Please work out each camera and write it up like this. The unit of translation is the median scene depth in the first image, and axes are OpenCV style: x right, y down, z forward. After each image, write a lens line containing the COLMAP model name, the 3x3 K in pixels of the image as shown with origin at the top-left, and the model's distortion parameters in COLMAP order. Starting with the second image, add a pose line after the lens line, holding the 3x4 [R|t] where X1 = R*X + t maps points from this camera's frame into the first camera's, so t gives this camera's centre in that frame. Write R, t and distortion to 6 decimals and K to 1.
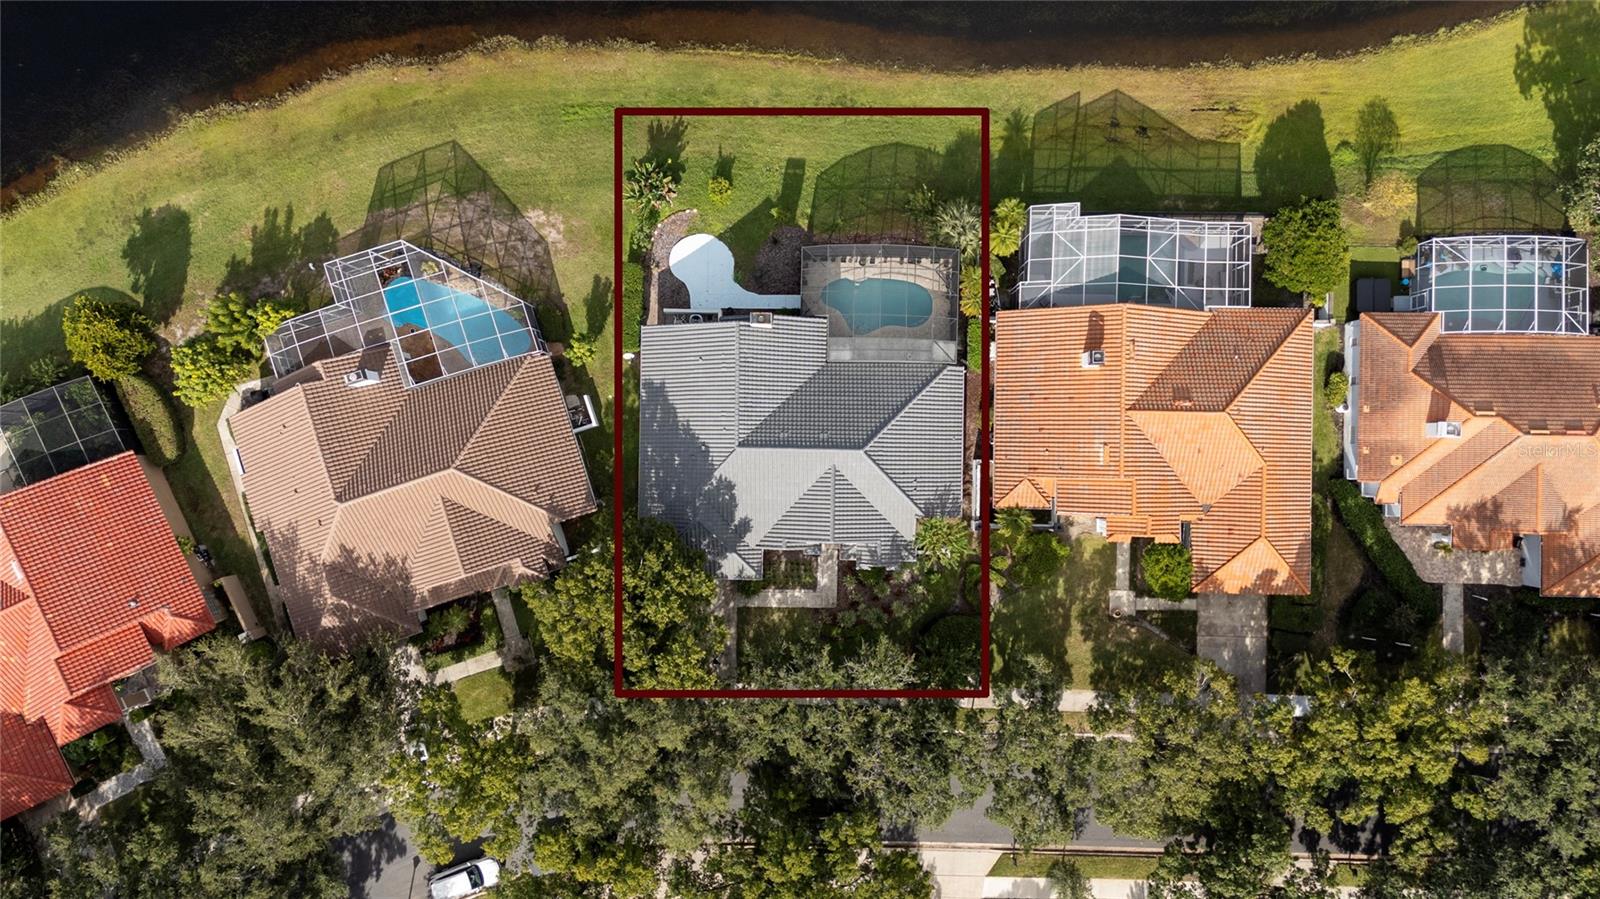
lens RADIAL K [[1934.9, 0, 745.3], [0, 1934.9, 443.3], [0, 0, 1]] dist [0.014774, 0.018897]
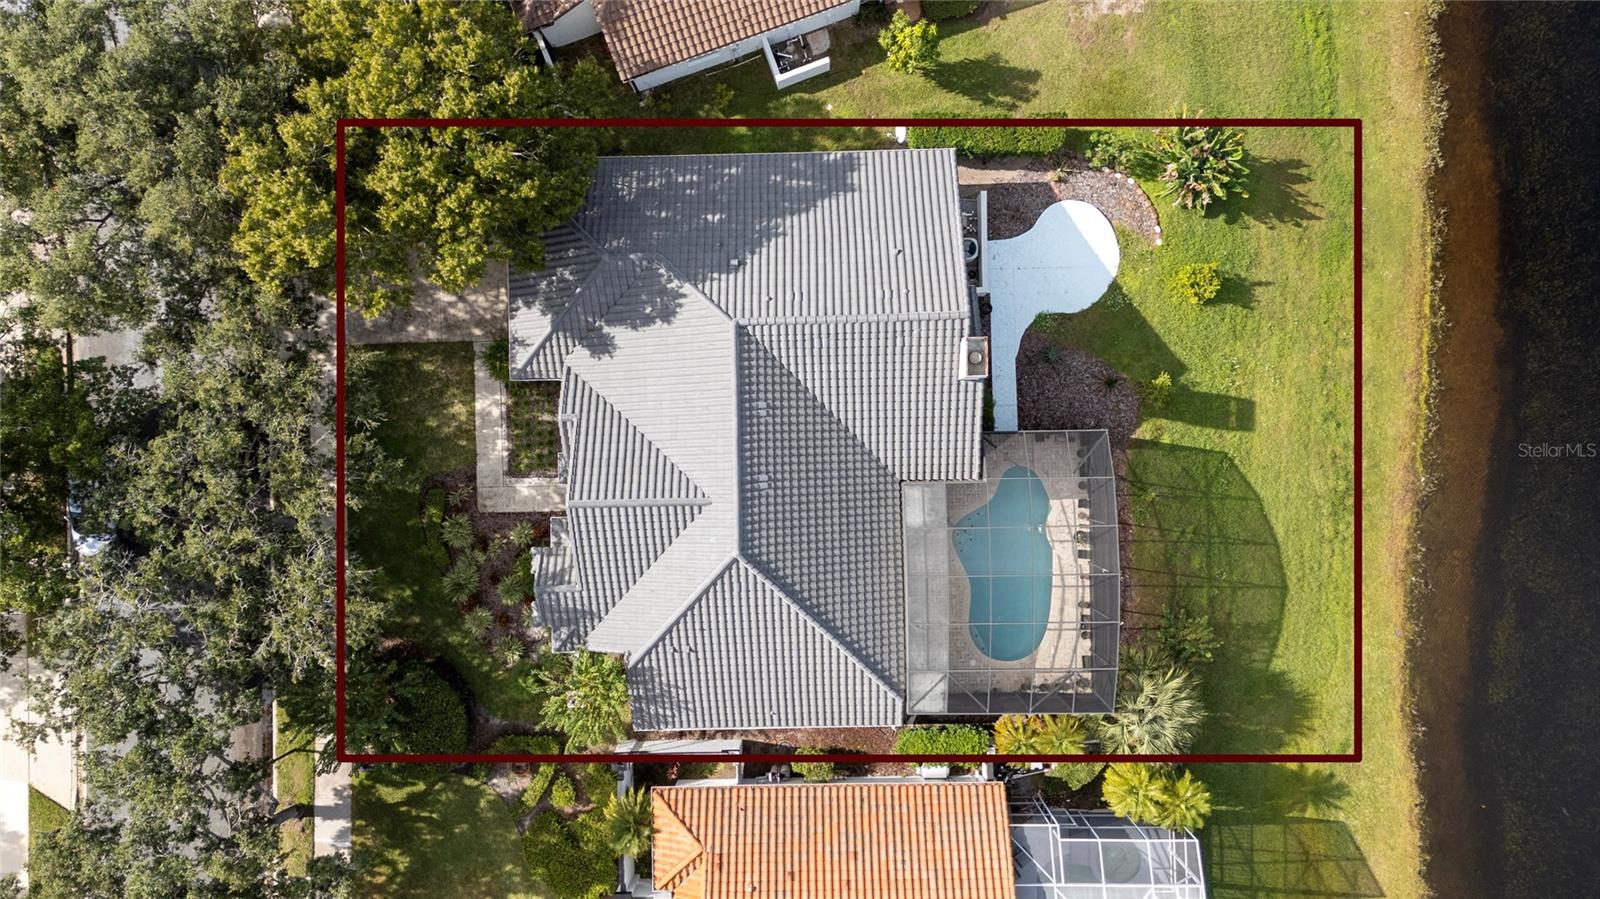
lens RADIAL K [[1934.9, 0, 745.3], [0, 1934.9, 443.3], [0, 0, 1]] dist [0.014774, 0.018897]
pose [[0.038223, 0.998942, 0.025566, 0.014697], [-0.998100, 0.036929, 0.049313, -0.024236], [0.048317, -0.027403, 0.998456, 0.428811]]
